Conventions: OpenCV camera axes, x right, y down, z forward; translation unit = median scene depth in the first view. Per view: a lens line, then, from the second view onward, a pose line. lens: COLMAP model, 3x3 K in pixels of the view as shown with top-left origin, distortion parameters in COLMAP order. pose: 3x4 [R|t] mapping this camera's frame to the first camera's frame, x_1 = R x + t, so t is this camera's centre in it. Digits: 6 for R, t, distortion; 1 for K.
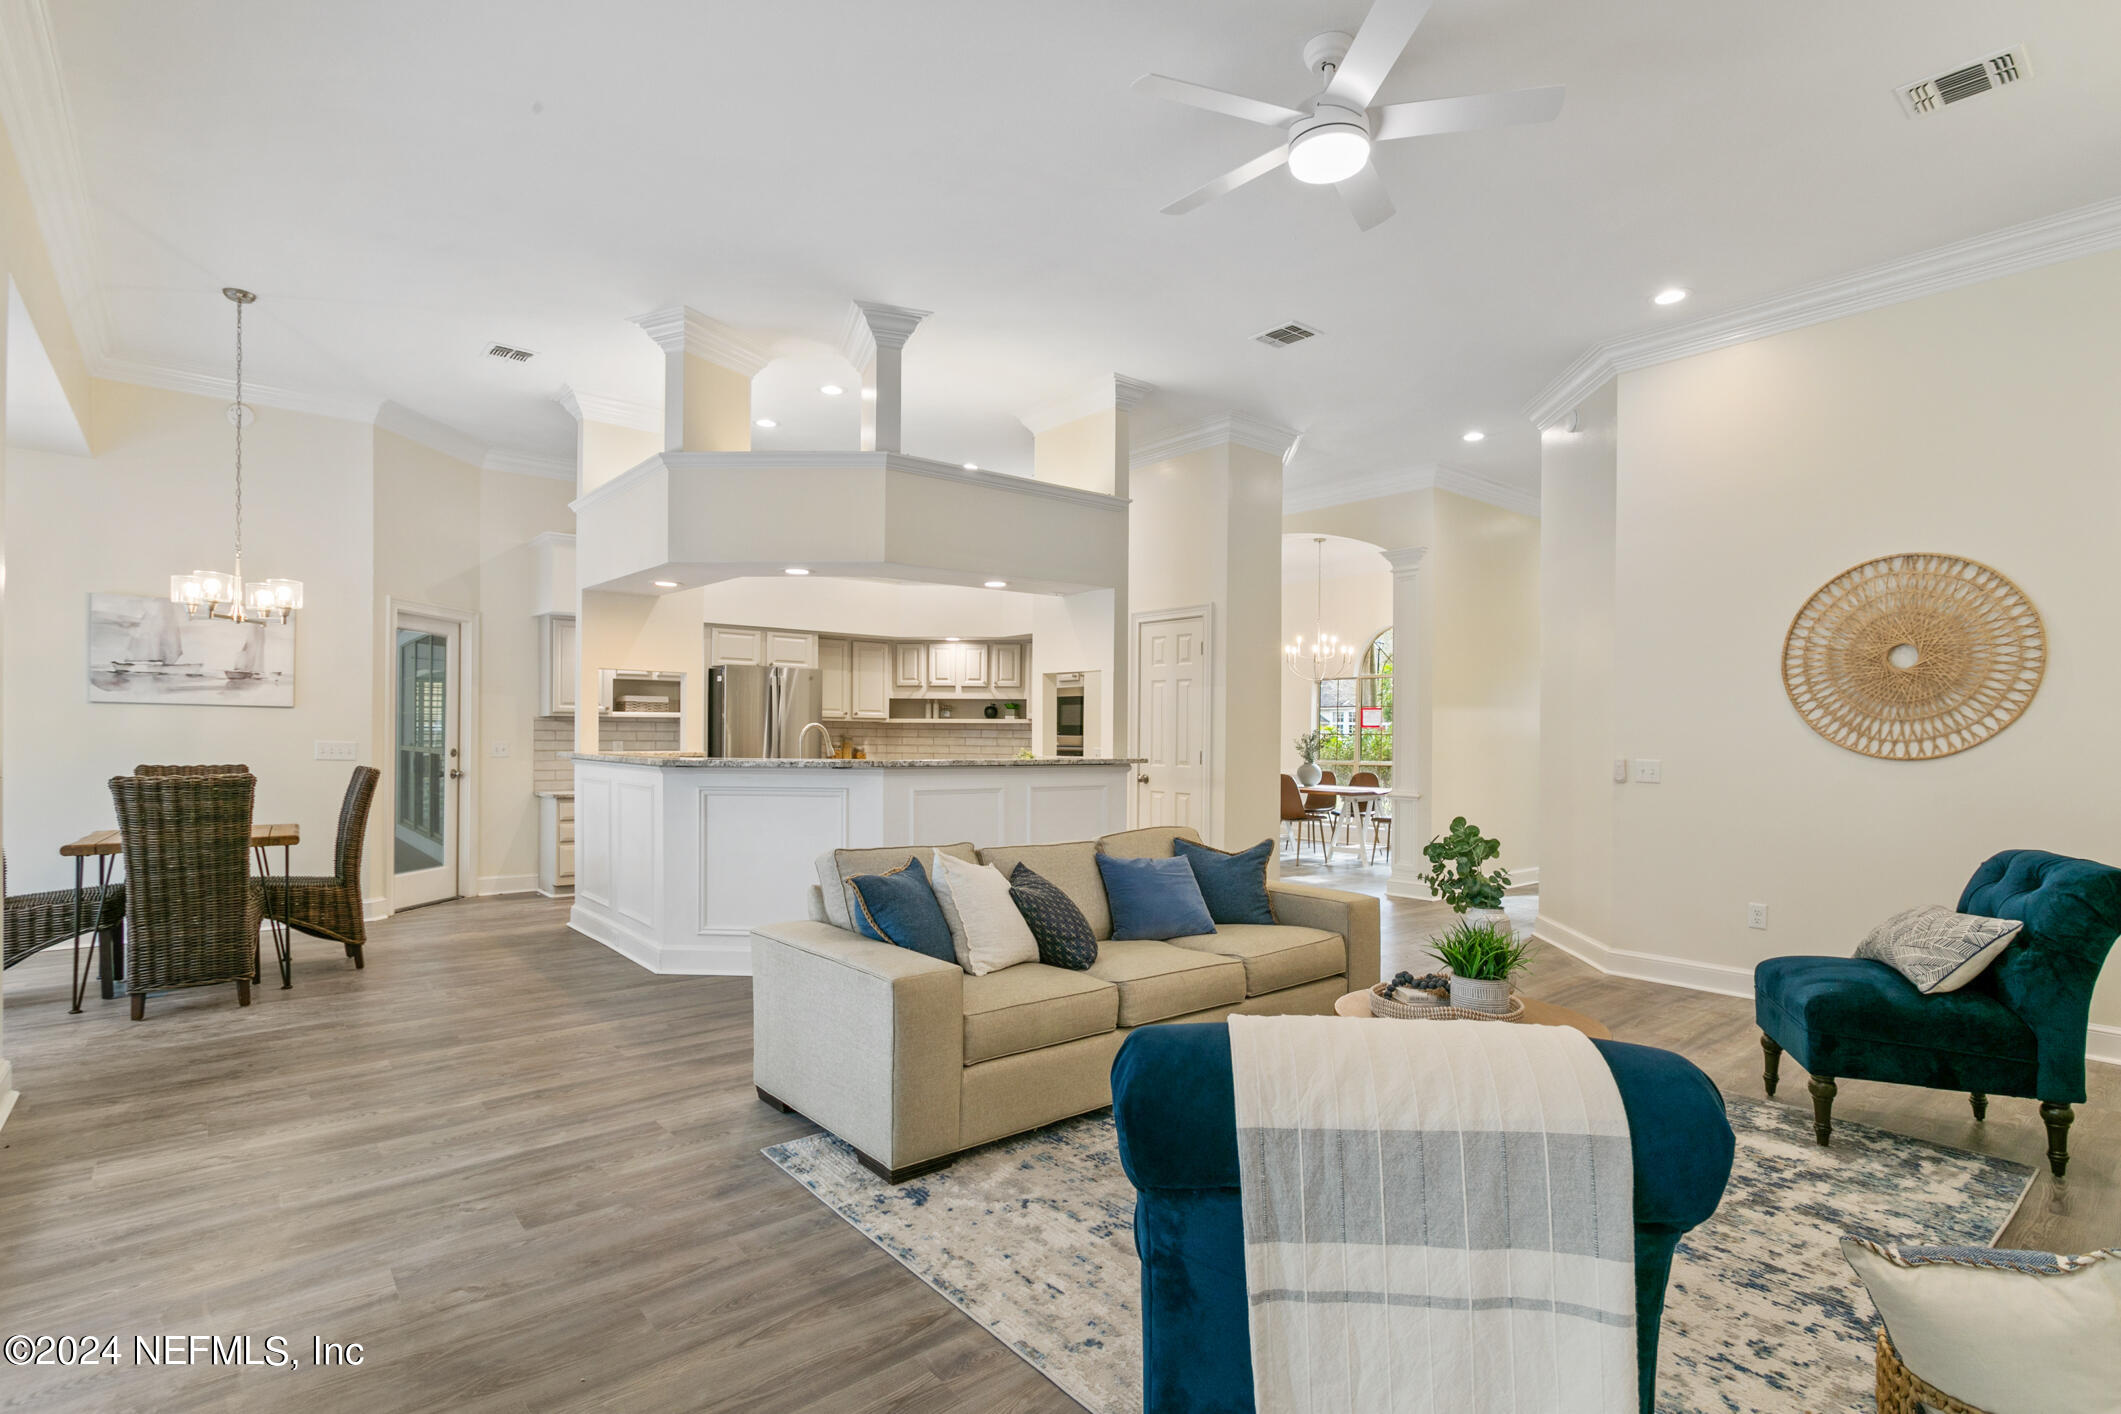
lens RADIAL K [[1022.7, 0, 1063.8], [0, 1022.7, 723.4], [0, 0, 1]] dist [0.003471, -0.000483]
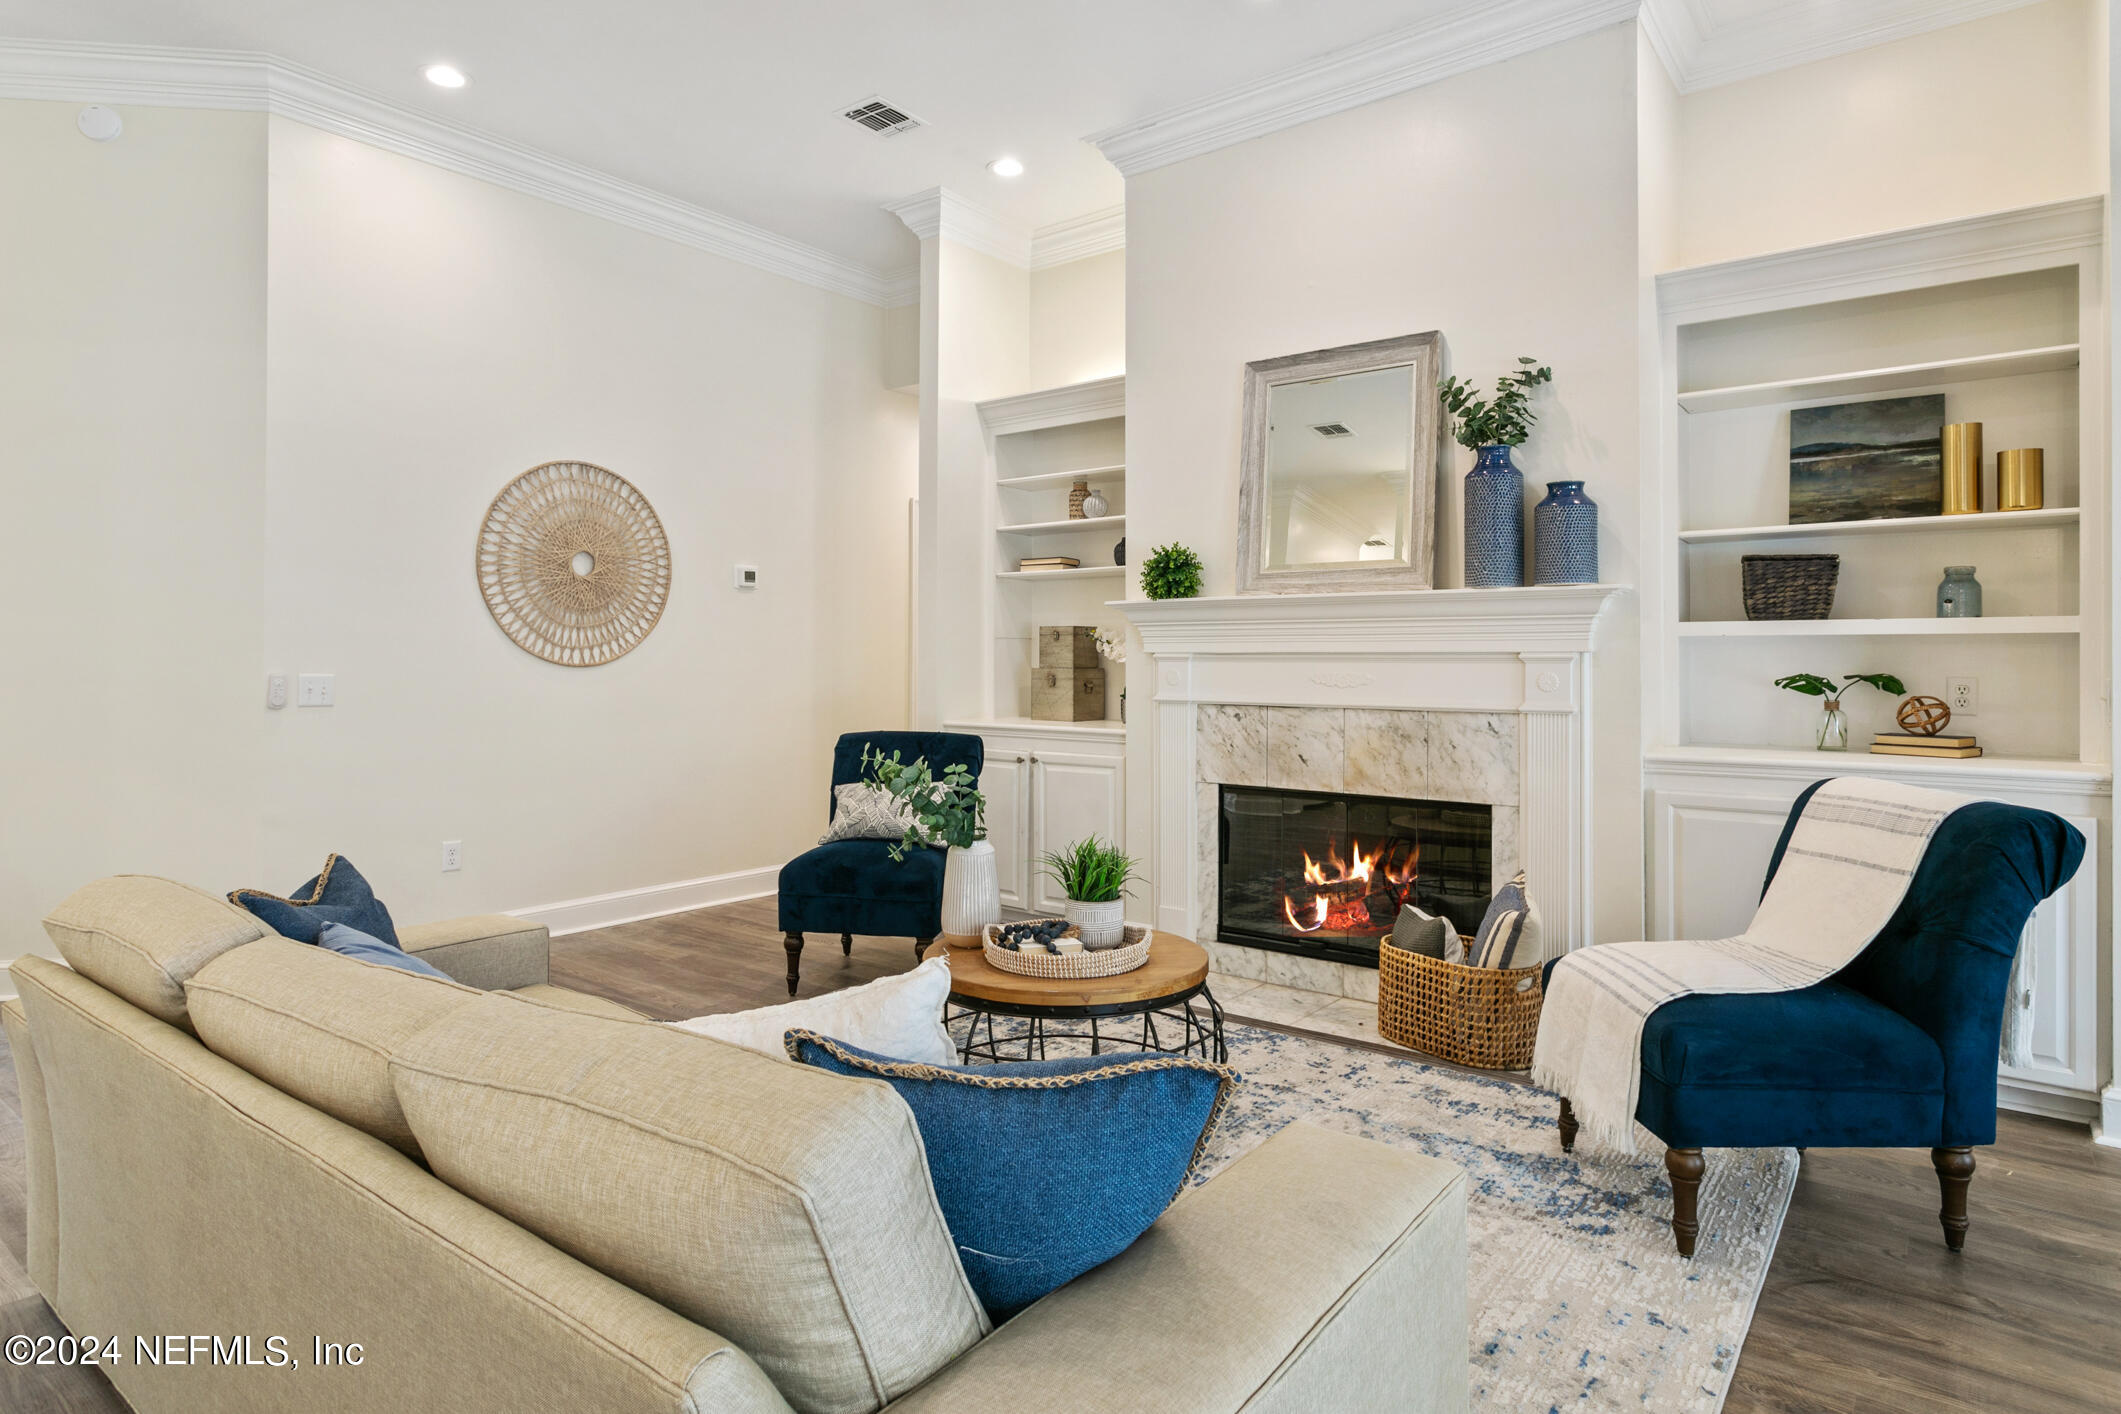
lens RADIAL K [[1157.8, 0, 1049.3], [0, 1157.8, 631.8], [0, 0, 1]] dist [-0.005299, 0.000698]
pose [[-0.212235, 0.011767, 0.977148, -0.214274], [-0.016022, 0.999751, -0.015520, 0.006538], [-0.977087, -0.018950, -0.211993, 0.435755]]
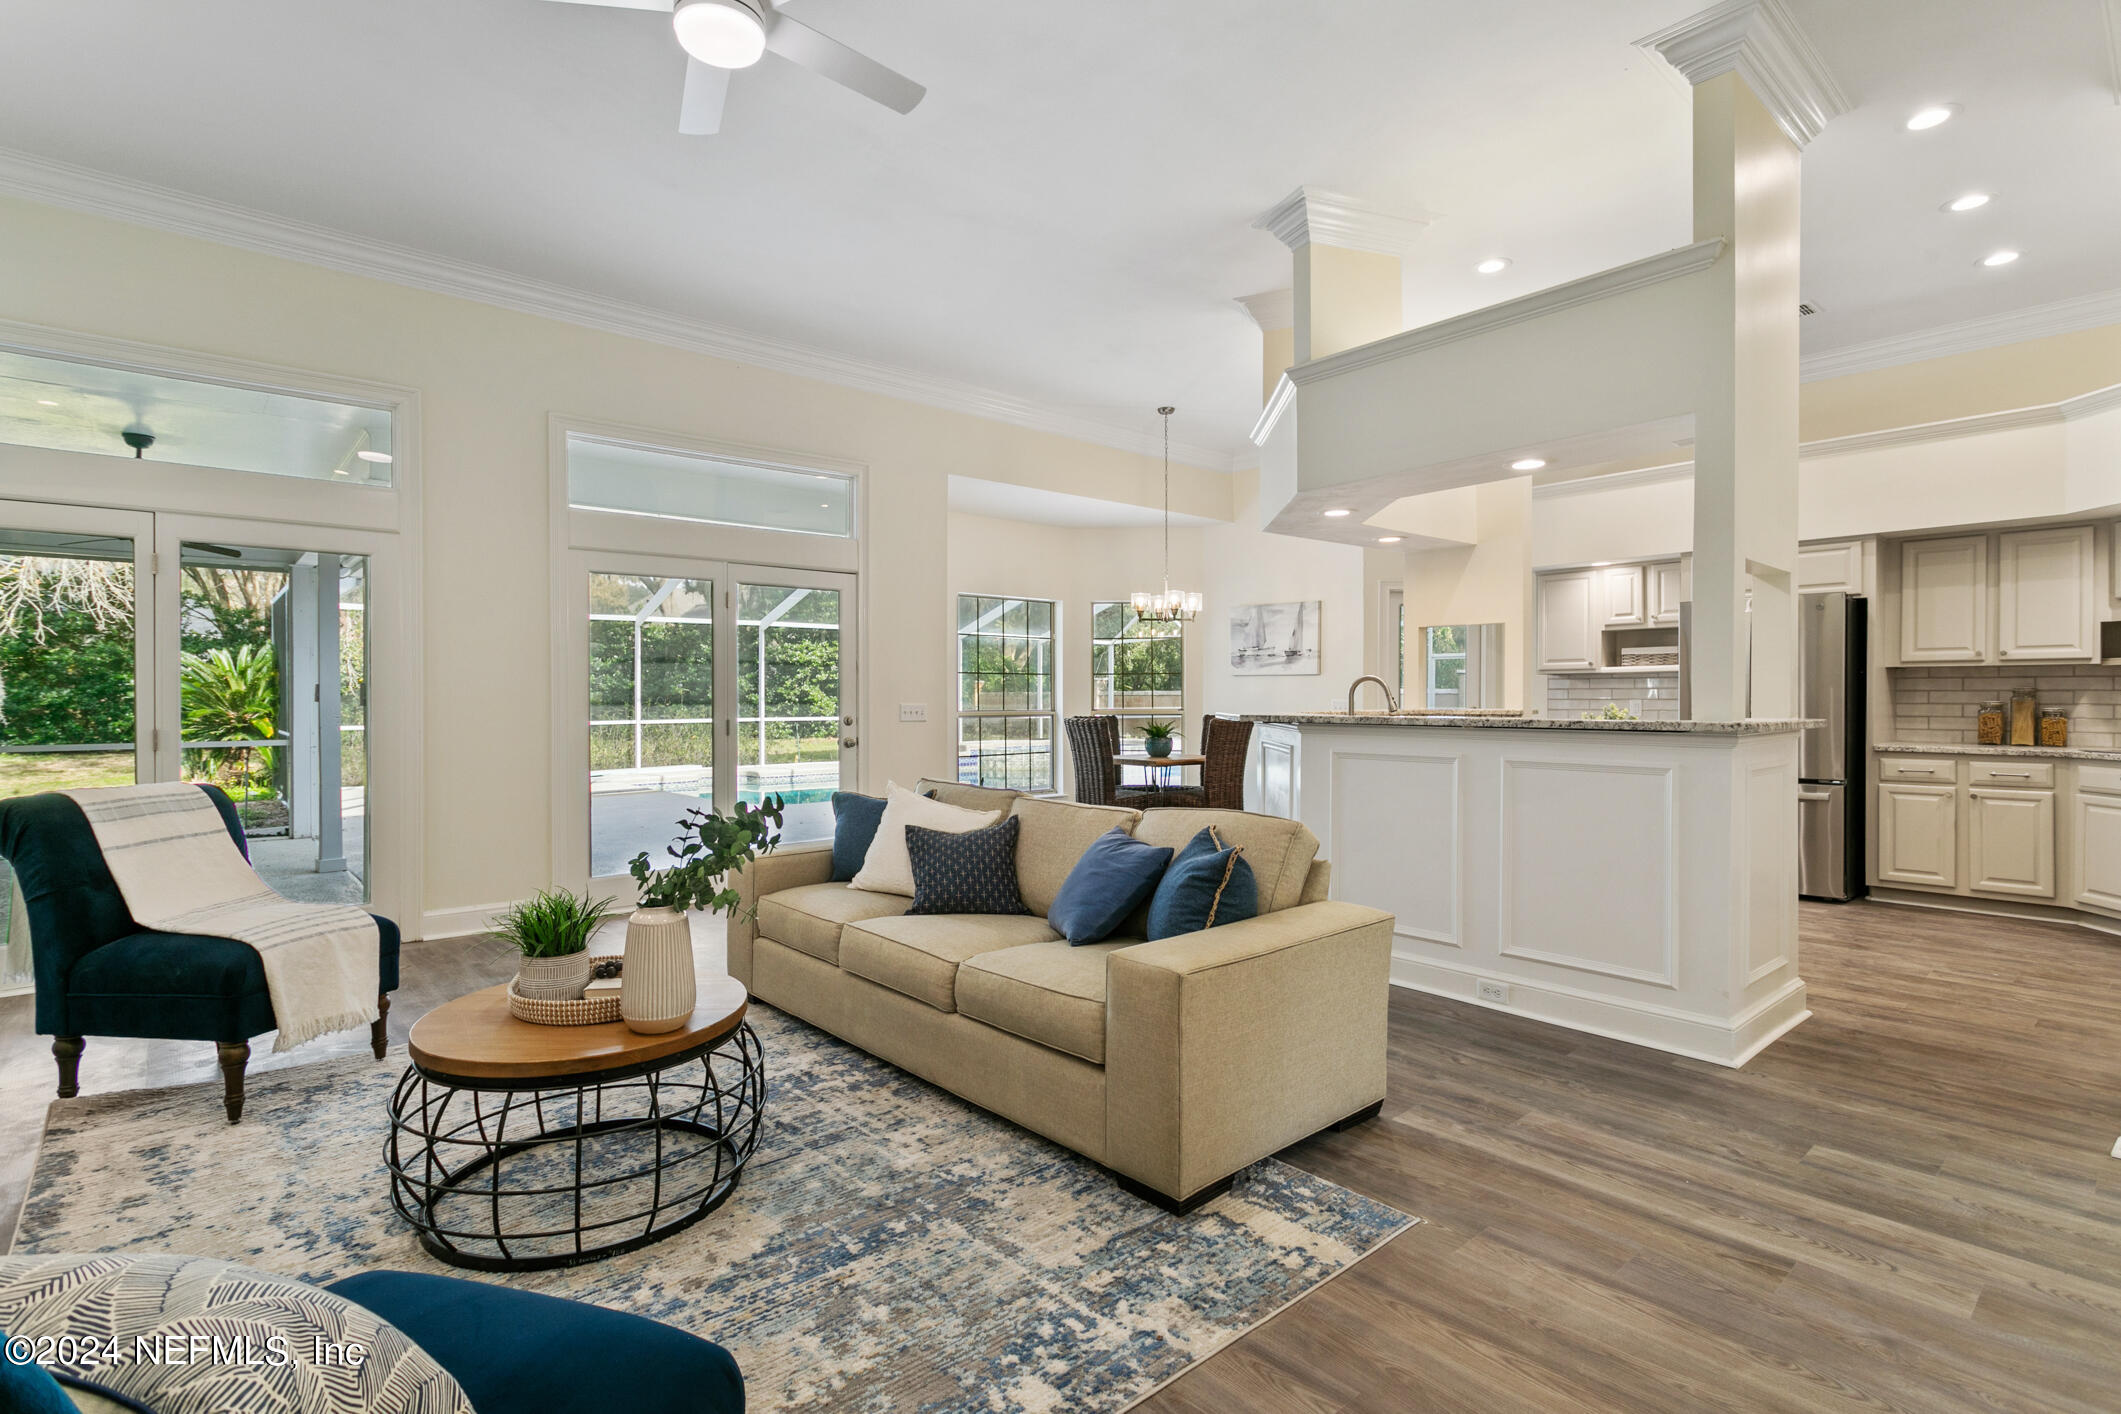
lens RADIAL K [[1022.7, 0, 1059.3], [0, 1022.7, 701.5], [0, 0, 1]] dist [0.003471, -0.000483]
pose [[0.026492, -0.004515, -0.999639, 0.441525], [0.014559, 0.999885, -0.004130, 0.015274], [0.999543, -0.014444, 0.026555, 0.479720]]
